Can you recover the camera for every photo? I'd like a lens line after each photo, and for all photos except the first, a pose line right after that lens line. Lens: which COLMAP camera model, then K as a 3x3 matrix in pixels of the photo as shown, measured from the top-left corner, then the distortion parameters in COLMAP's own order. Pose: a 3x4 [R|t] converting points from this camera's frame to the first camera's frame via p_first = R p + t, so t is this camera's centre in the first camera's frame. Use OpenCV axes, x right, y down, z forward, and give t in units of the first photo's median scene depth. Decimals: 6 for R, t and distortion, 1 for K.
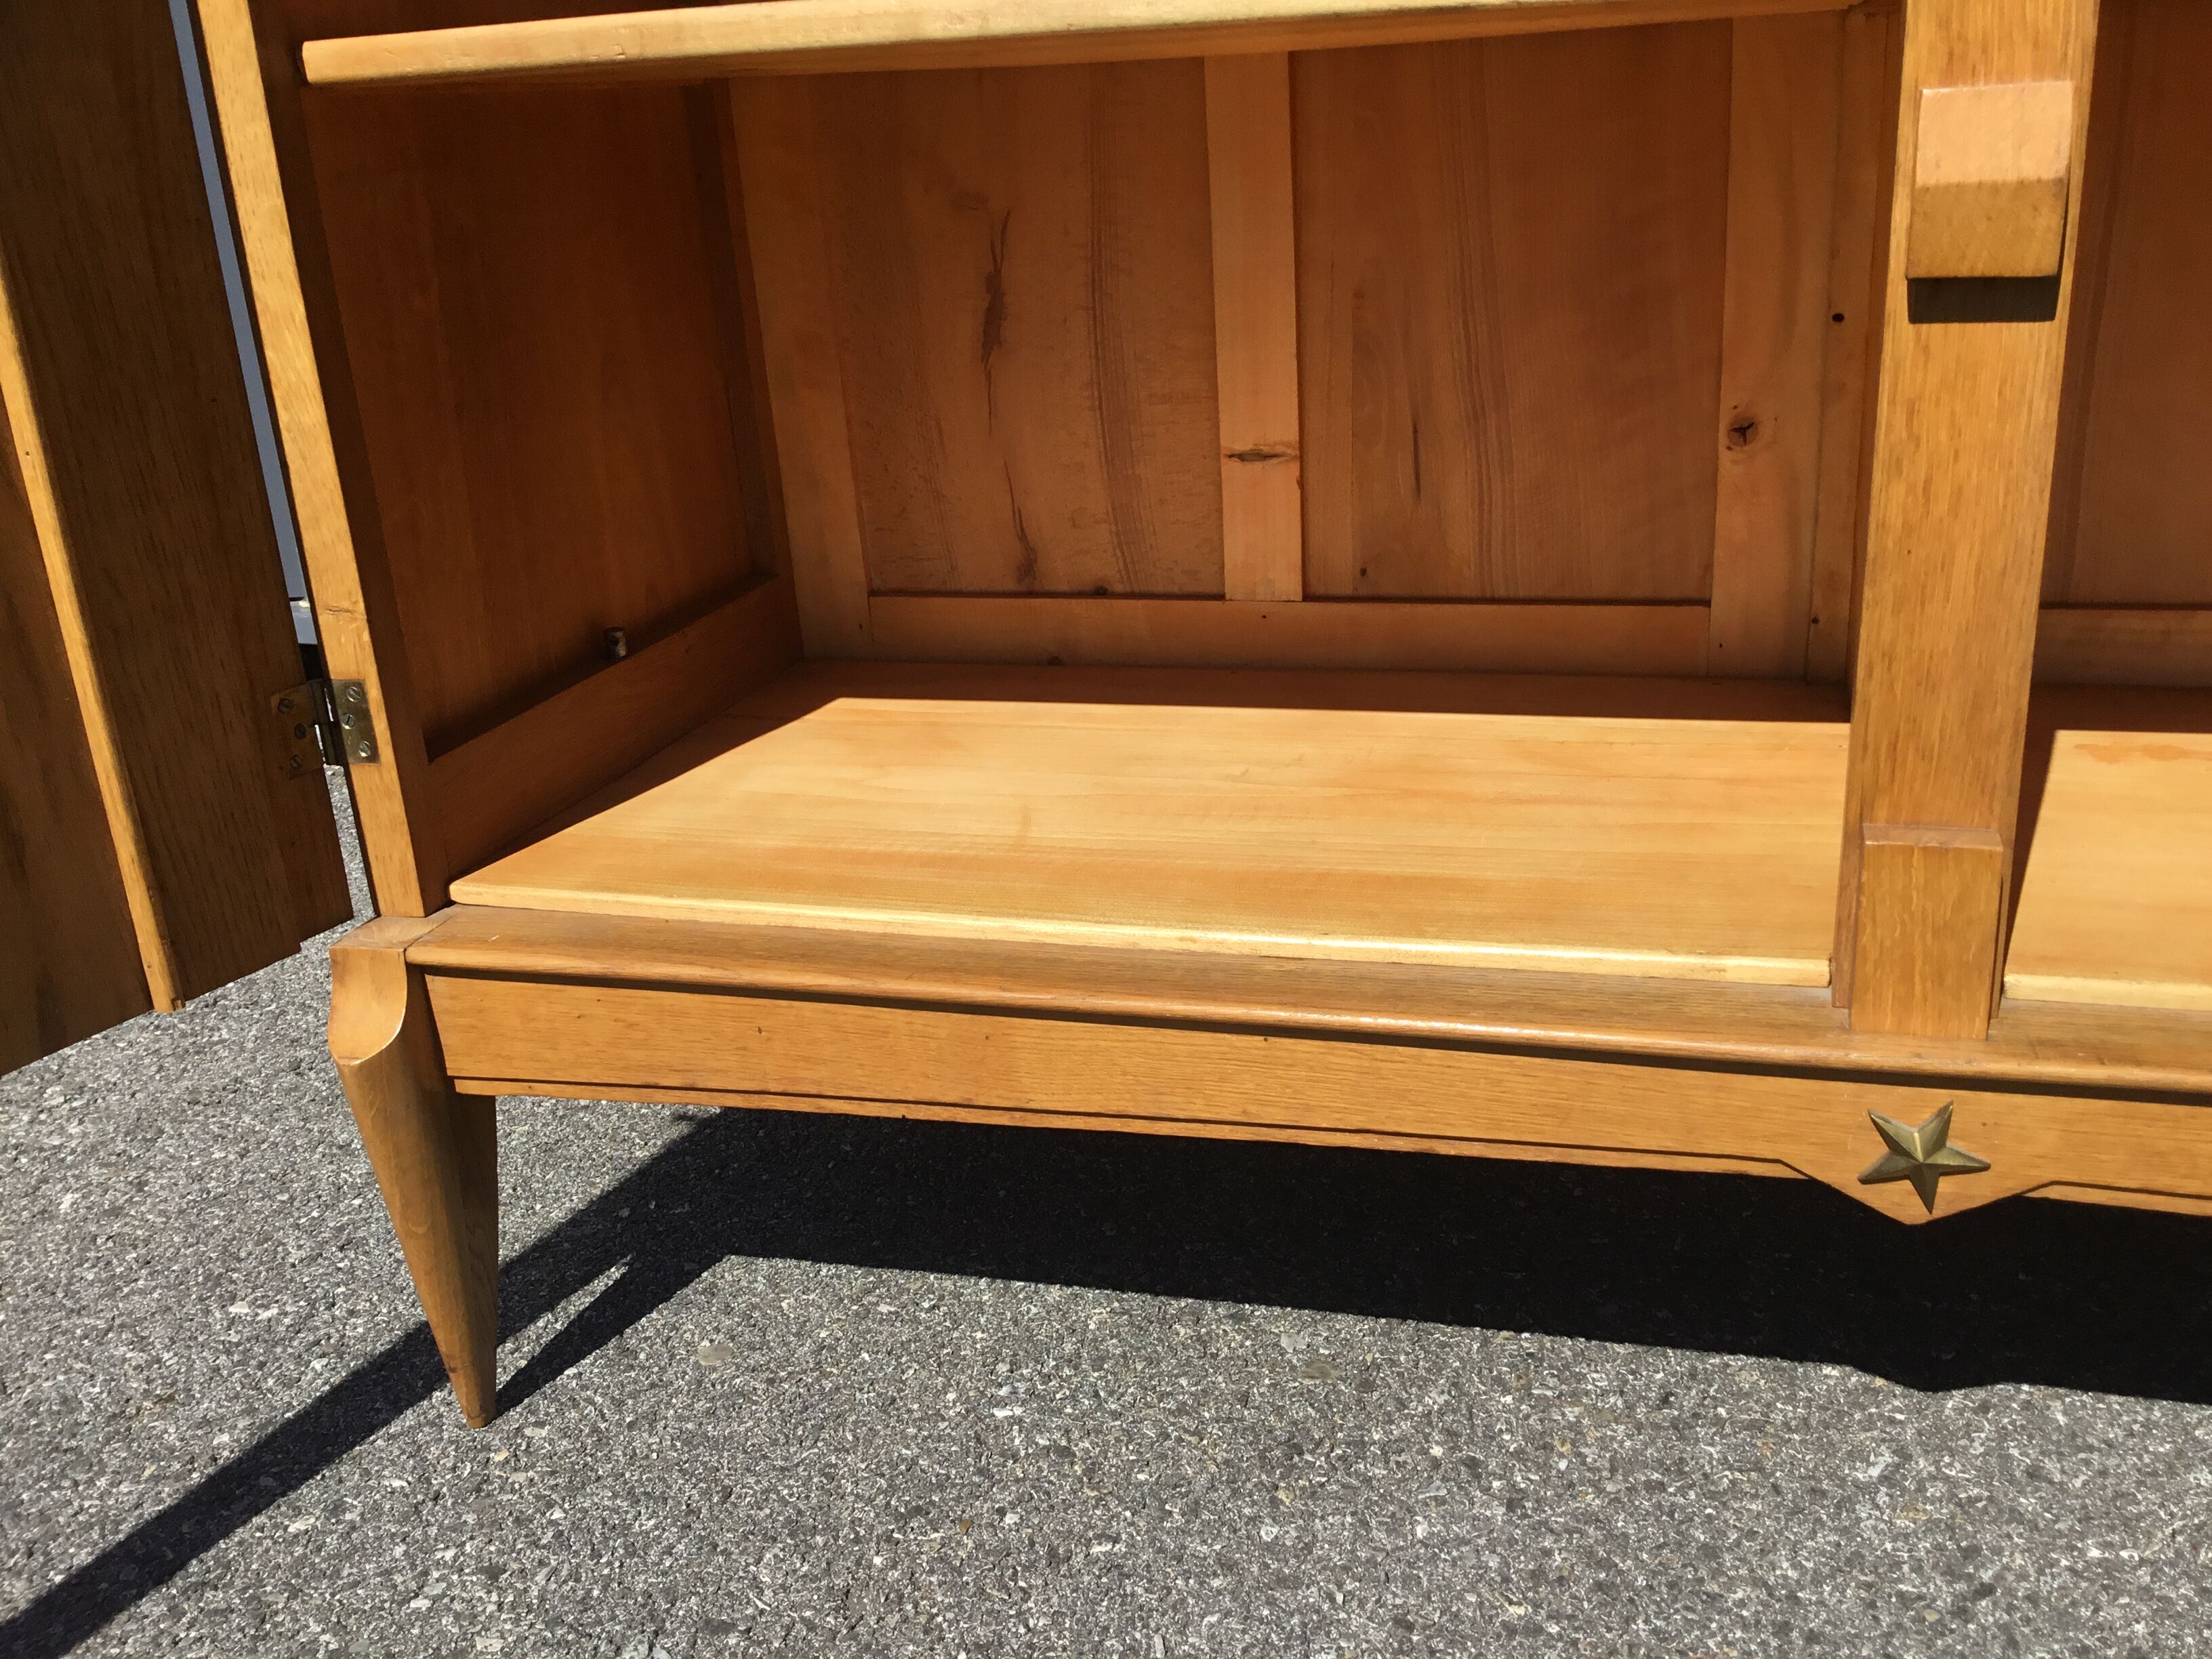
lens RADIAL K [[1987.7, 0, 1100.1], [0, 1987.7, 829.2], [0, 0, 1]] dist [0.057136, -0.072984]
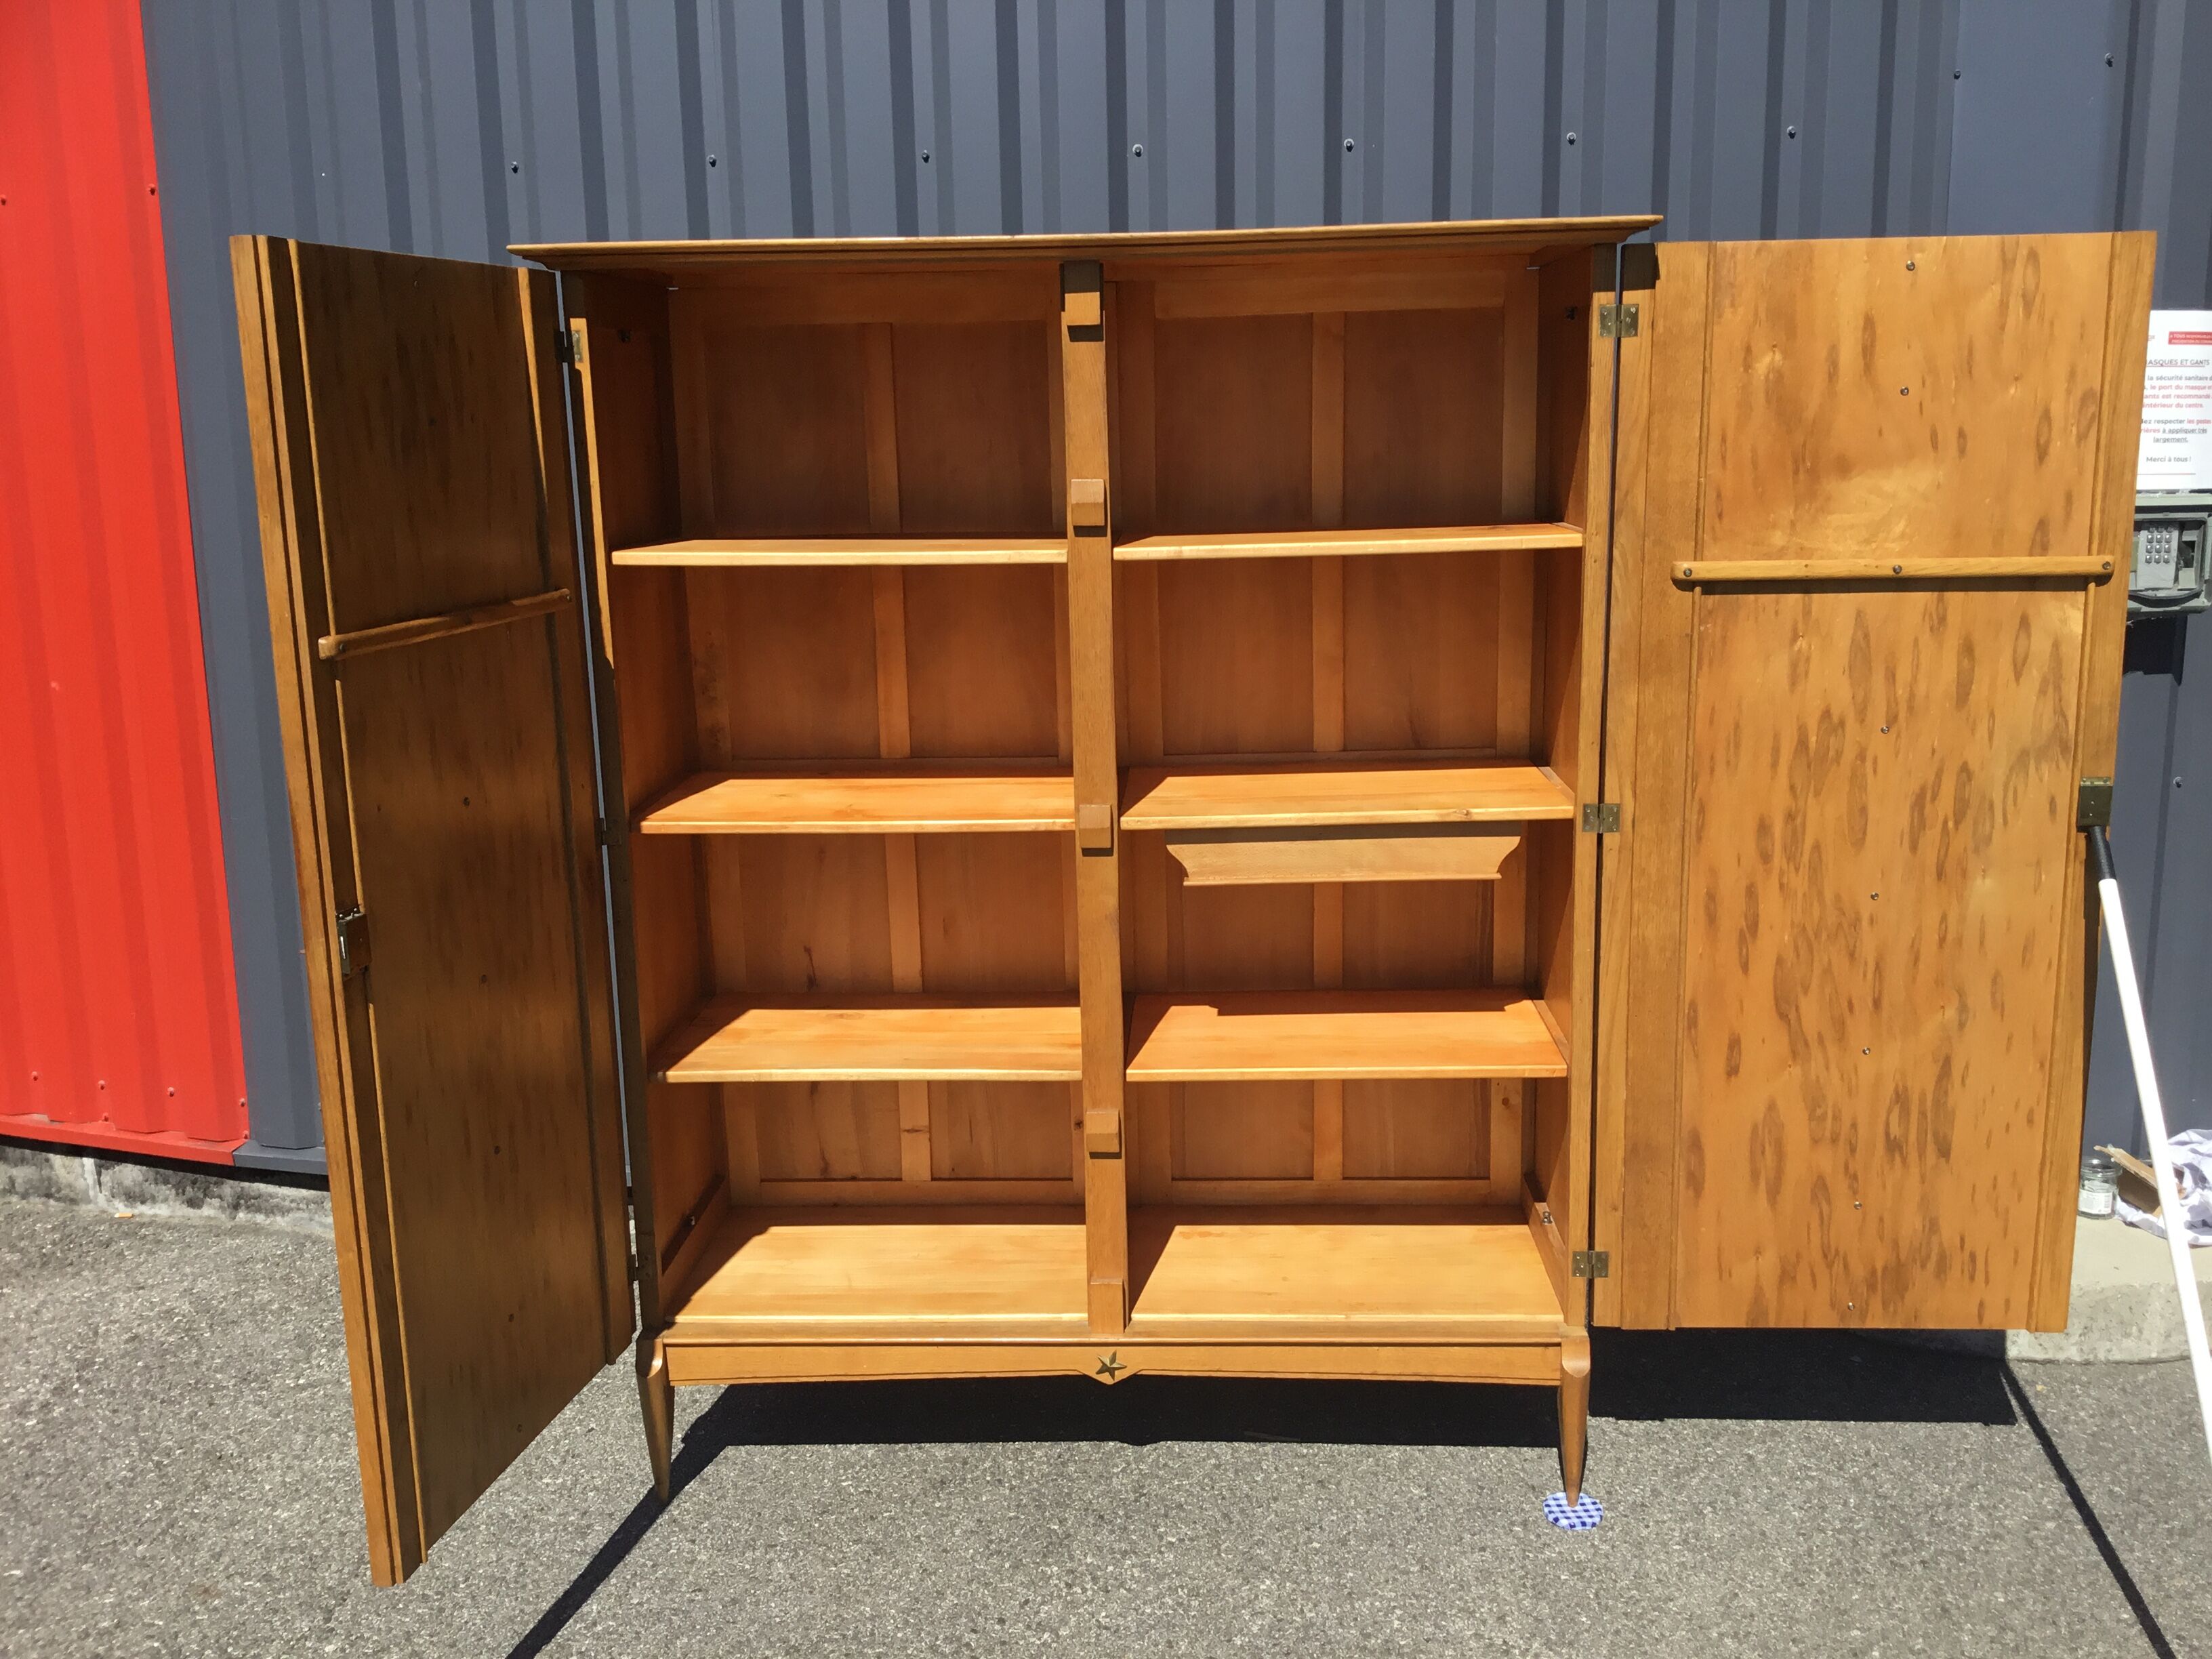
lens RADIAL K [[1987.7, 0, 1147.4], [0, 1987.7, 814.5], [0, 0, 1]] dist [0.057136, -0.072984]
pose [[0.967734, -0.004728, 0.251930, -0.360811], [0.044545, 0.987286, -0.152583, -0.220113], [-0.248005, 0.158882, 0.955641, -2.137877]]
